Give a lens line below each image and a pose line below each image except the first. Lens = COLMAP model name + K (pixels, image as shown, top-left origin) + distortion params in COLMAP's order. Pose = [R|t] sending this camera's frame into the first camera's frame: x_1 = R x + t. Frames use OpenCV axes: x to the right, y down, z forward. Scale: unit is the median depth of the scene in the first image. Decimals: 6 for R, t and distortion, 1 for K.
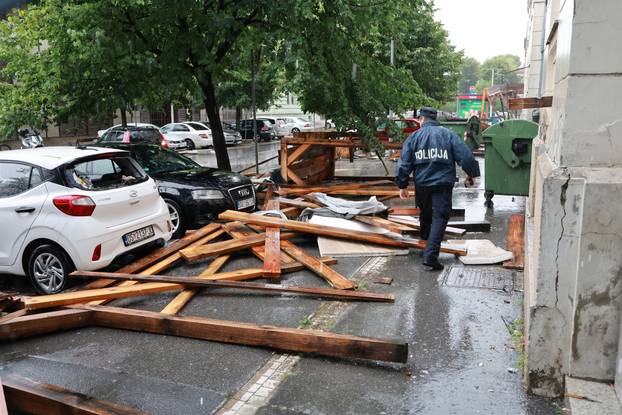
lens RADIAL K [[544.0, 0, 294.6], [0, 544.0, 197.0], [0, 0, 1]] dist [-0.037923, 0.076084]
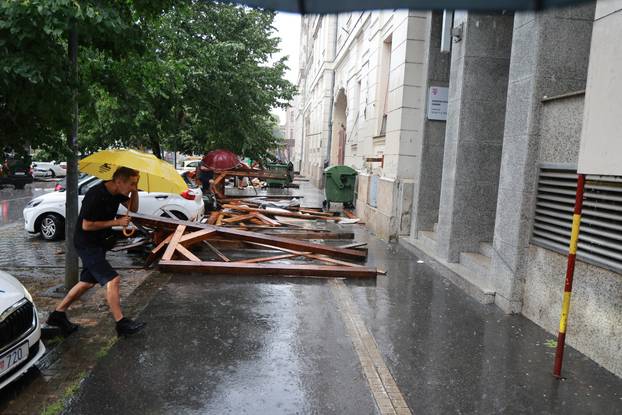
lens RADIAL K [[486.5, 0, 313.4], [0, 486.5, 206.0], [0, 0, 1]] dist [-0.066393, -0.006821]
pose [[0.888820, 0.012363, 0.458091, -0.661757], [0.010677, 0.998806, -0.047671, 0.121968], [-0.458133, 0.047262, 0.887626, -0.724559]]
